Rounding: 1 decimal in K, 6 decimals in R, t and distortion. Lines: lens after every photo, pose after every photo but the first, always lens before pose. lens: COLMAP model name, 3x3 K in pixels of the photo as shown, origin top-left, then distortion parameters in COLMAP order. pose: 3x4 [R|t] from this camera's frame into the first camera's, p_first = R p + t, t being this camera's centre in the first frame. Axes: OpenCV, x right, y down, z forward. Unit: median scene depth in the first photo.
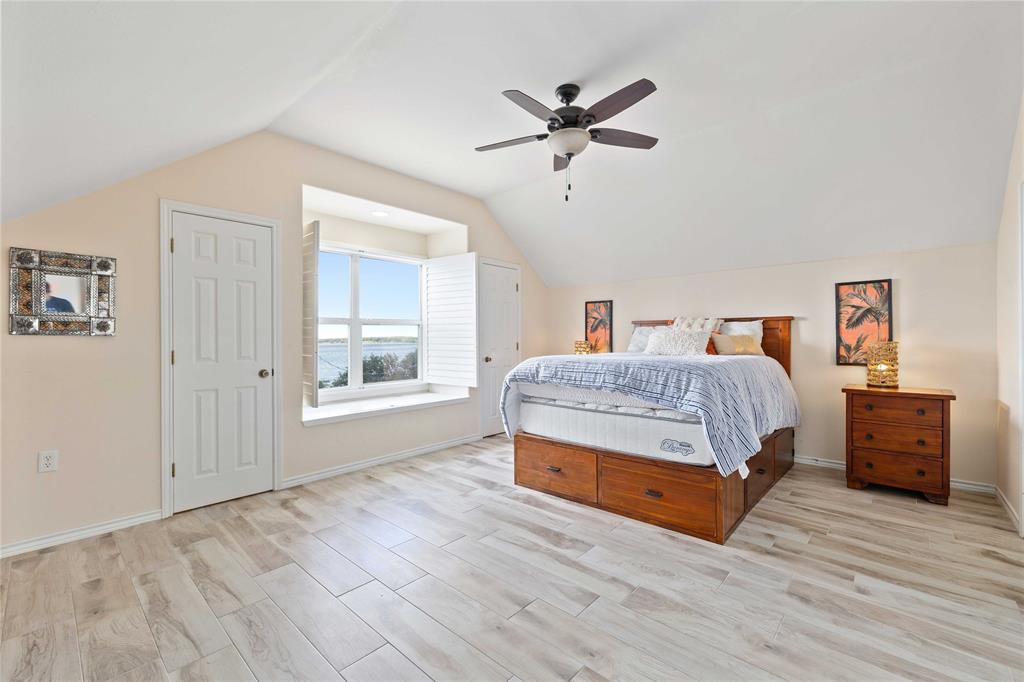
lens RADIAL K [[432.6, 0, 512.0], [0, 432.6, 341.0], [0, 0, 1]] dist [0.001053, 0.000468]
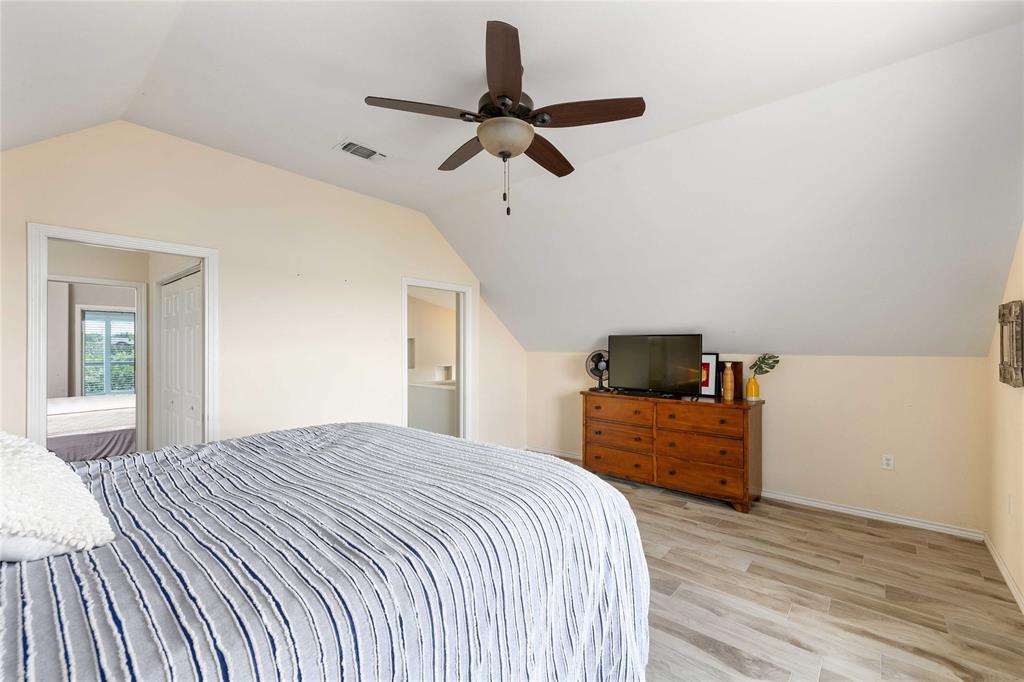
lens RADIAL K [[432.6, 0, 512.0], [0, 432.6, 341.0], [0, 0, 1]] dist [0.001053, 0.000468]
pose [[-0.999271, -0.002064, -0.038131, 0.173321], [-0.002103, 0.999997, 0.000974, -0.115293], [0.038129, 0.001053, -0.999272, 2.033032]]
